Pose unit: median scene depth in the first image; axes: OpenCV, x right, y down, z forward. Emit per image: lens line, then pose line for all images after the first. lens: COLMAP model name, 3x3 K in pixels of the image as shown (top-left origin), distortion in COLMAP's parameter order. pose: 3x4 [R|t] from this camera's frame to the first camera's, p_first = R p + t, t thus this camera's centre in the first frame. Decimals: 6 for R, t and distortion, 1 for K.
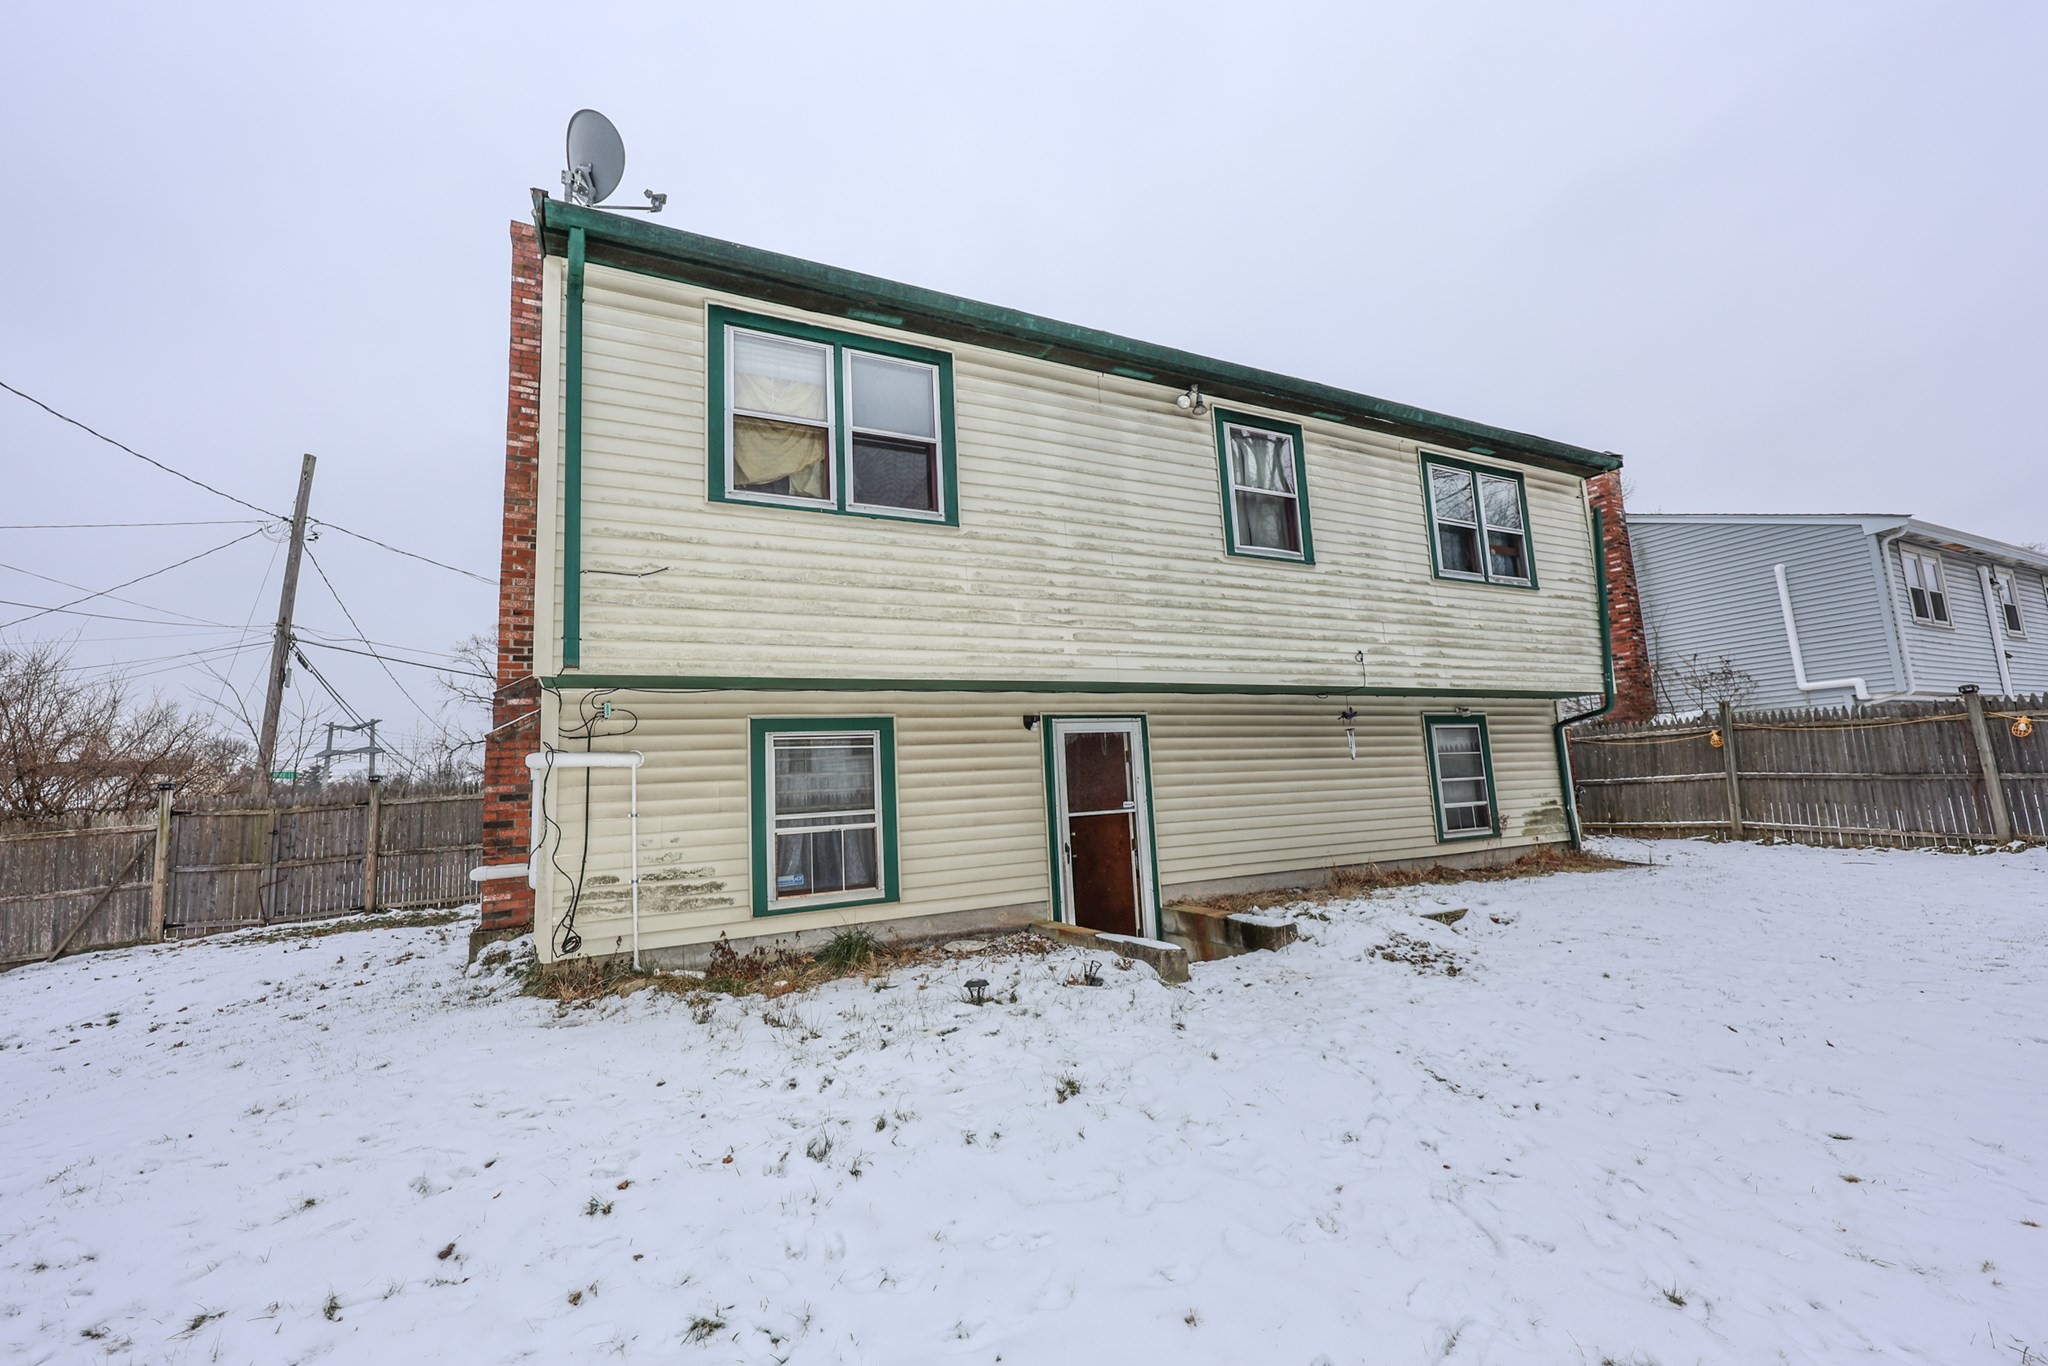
lens RADIAL K [[823.7, 0, 1021.8], [0, 823.7, 681.6], [0, 0, 1]] dist [-0.000674, -0.000139]
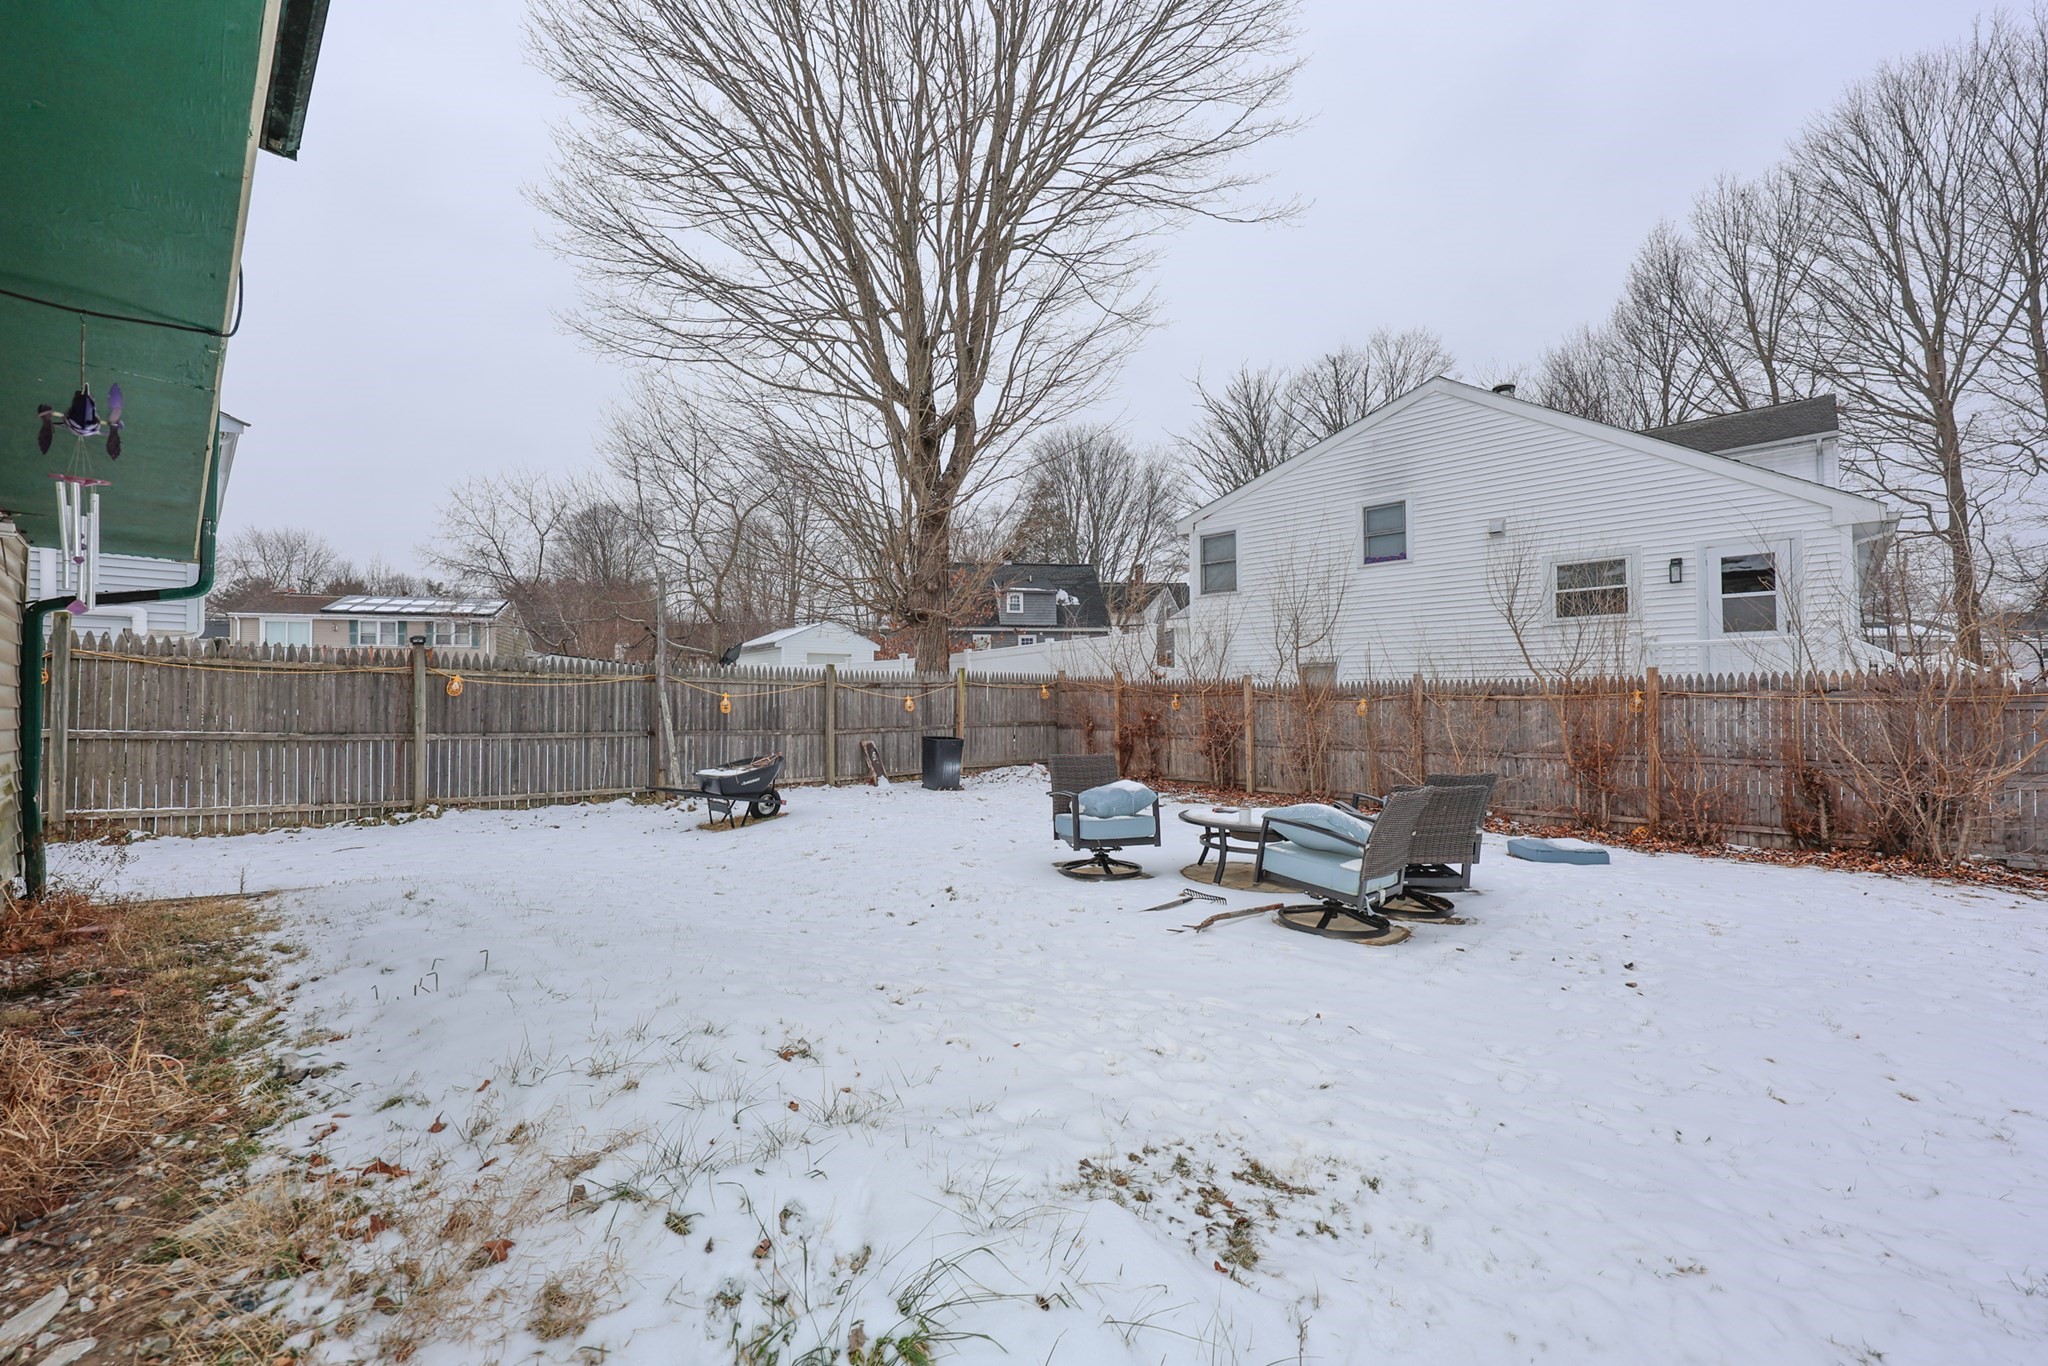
lens RADIAL K [[823.7, 0, 1025.7], [0, 823.7, 679.6], [0, 0, 1]] dist [-0.000674, -0.000139]
pose [[-0.330646, 0.064714, 0.941533, 0.078335], [-0.111839, 0.987929, -0.107179, 0.069238], [-0.937105, -0.140739, -0.319417, 0.620033]]
